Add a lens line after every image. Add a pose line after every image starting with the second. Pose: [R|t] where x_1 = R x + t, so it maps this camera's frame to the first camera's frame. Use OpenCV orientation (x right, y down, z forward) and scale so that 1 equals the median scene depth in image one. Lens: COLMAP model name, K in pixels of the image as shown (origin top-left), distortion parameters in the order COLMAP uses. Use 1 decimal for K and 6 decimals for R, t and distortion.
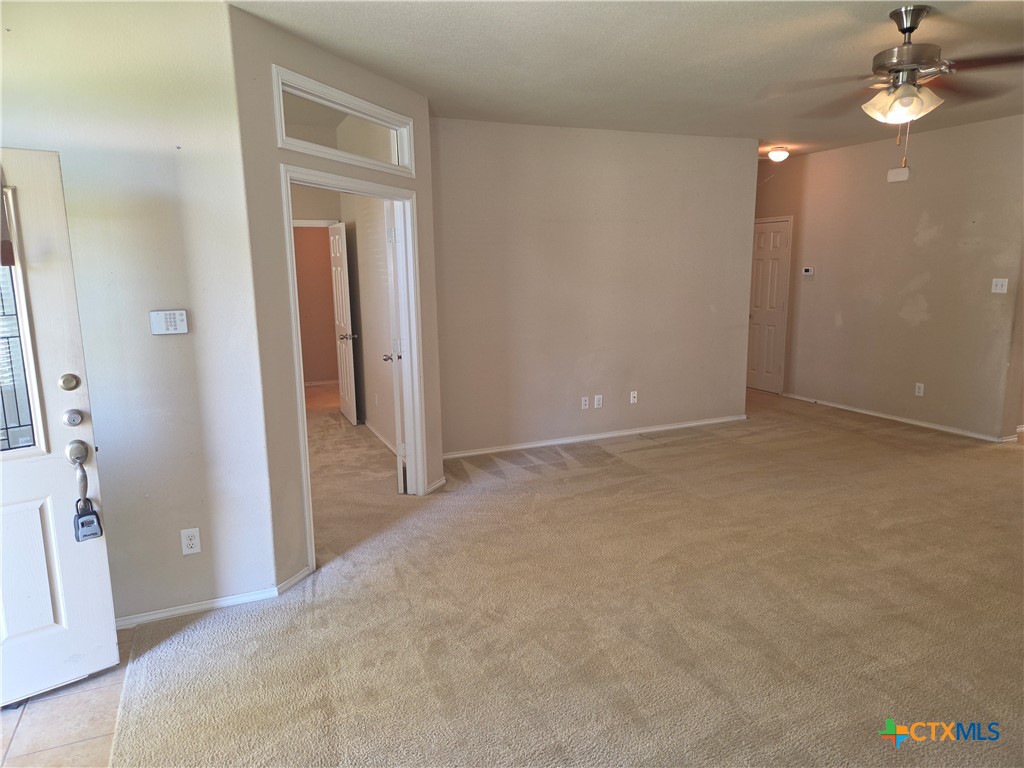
lens RADIAL K [[693.3, 0, 509.0], [0, 693.3, 379.5], [0, 0, 1]] dist [0.048497, -0.014042]
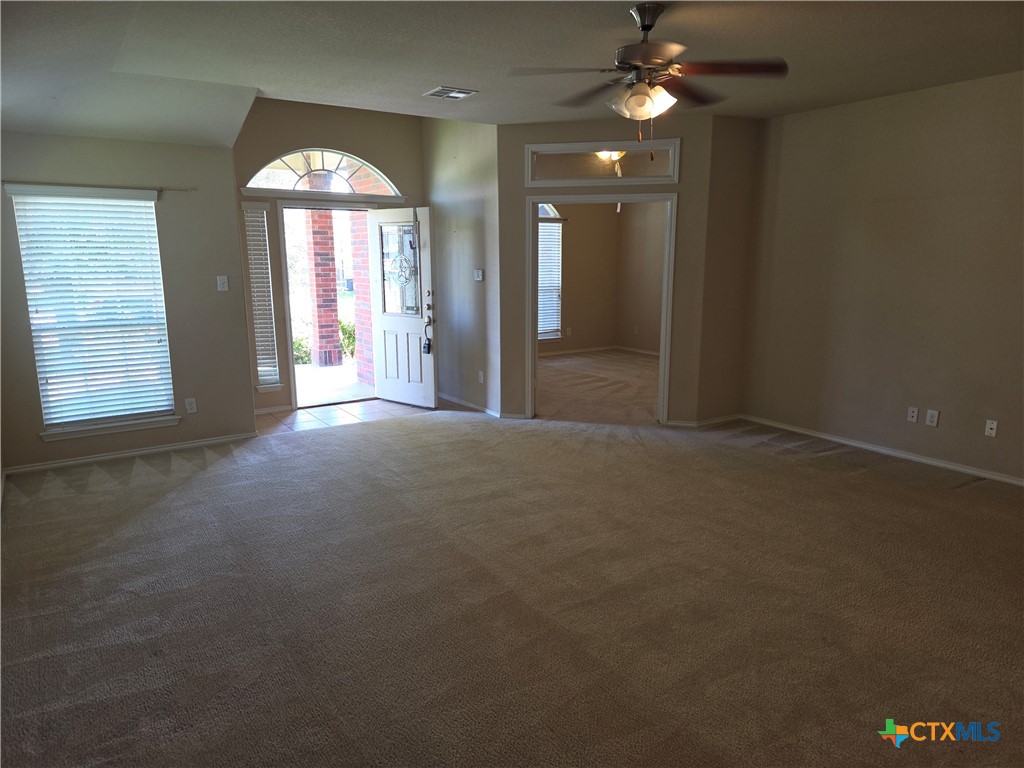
lens RADIAL K [[693.3, 0, 517.2], [0, 693.3, 386.0], [0, 0, 1]] dist [0.048497, -0.014042]
pose [[0.150590, 0.197176, -0.968733, 0.982891], [-0.162855, 0.971468, 0.172417, -0.078946], [0.975090, 0.131799, 0.178404, 0.433631]]
